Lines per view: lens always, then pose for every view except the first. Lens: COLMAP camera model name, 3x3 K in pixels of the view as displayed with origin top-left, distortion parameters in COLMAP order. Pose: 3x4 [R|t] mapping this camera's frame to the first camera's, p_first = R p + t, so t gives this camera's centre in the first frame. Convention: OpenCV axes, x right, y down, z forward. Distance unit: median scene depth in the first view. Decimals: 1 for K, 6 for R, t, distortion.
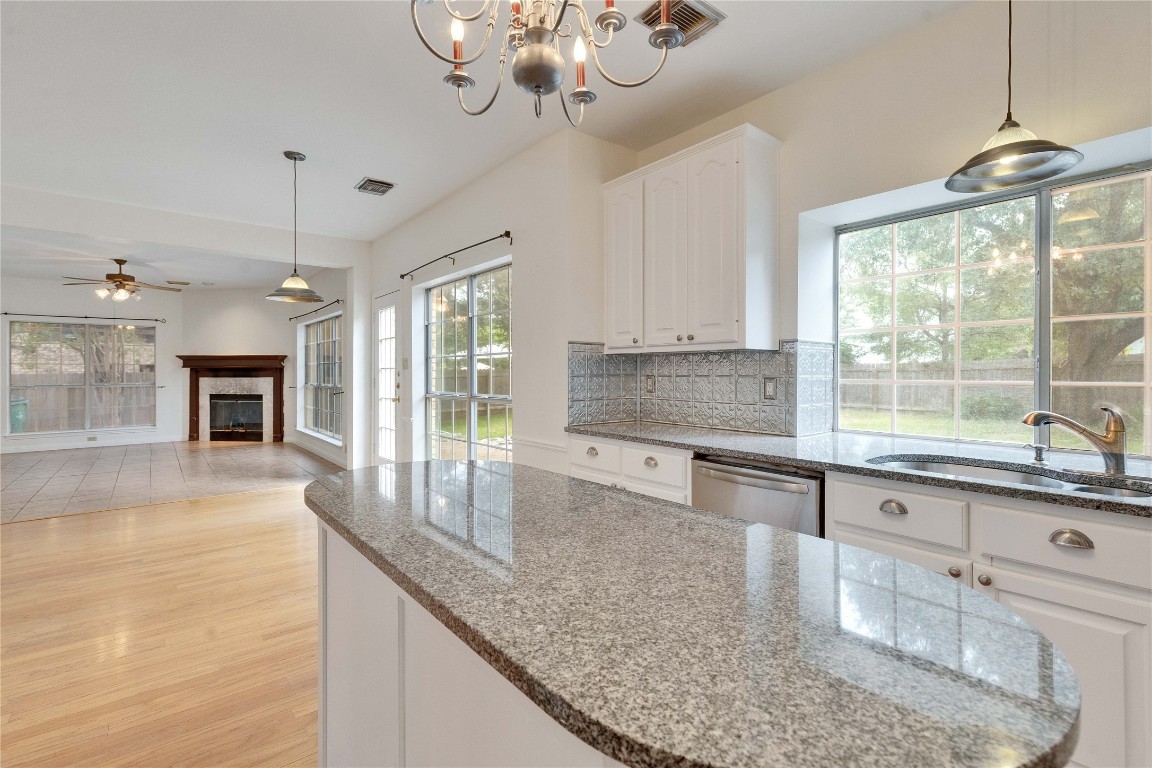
lens RADIAL K [[523.3, 0, 565.2], [0, 523.3, 373.5], [0, 0, 1]] dist [0.008981, 0.001175]
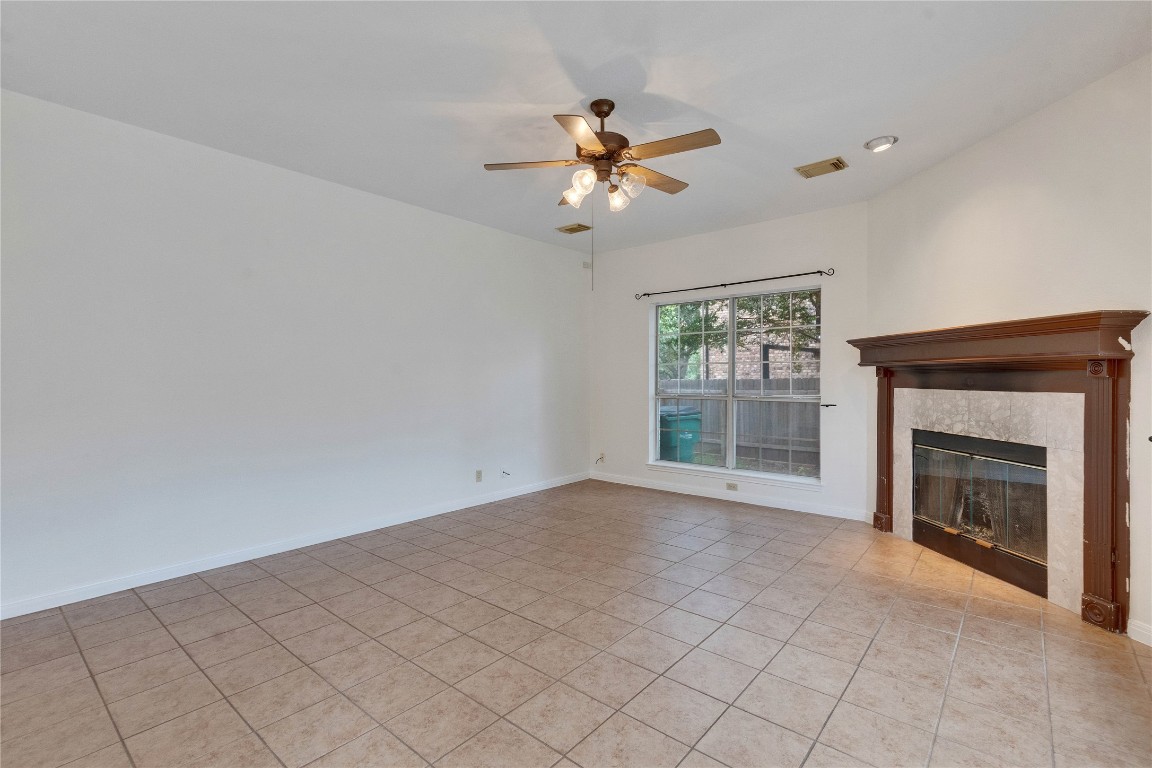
lens RADIAL K [[523.3, 0, 584.7], [0, 523.3, 380.8], [0, 0, 1]] dist [0.008981, 0.001175]
pose [[0.211703, 0.008025, -0.977301, -0.330800], [-0.000150, 0.999967, 0.008179, -0.001580], [0.977334, -0.001585, 0.211698, 0.669035]]
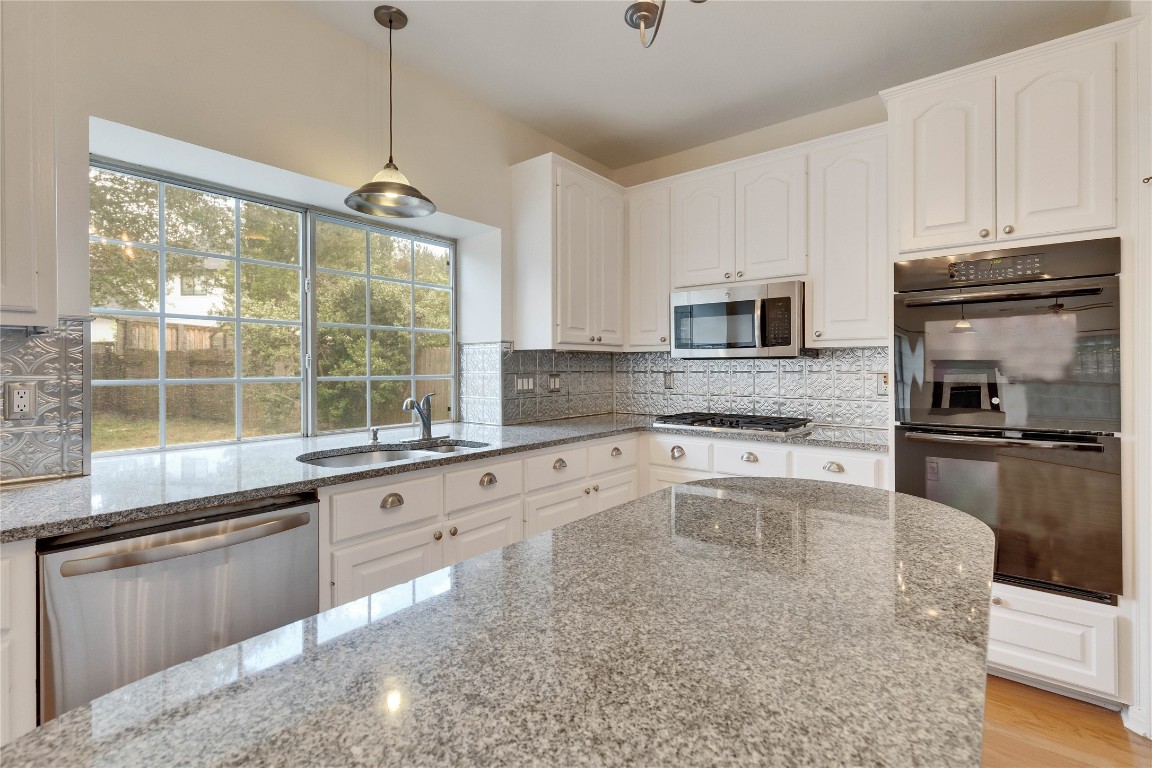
lens RADIAL K [[523.3, 0, 593.6], [0, 523.3, 366.9], [0, 0, 1]] dist [0.008981, 0.001175]
pose [[-0.234206, 0.001671, 0.972186, -0.097447], [0.003922, 0.999992, -0.000774, -0.000966], [-0.972179, 0.003632, -0.234211, 0.181312]]
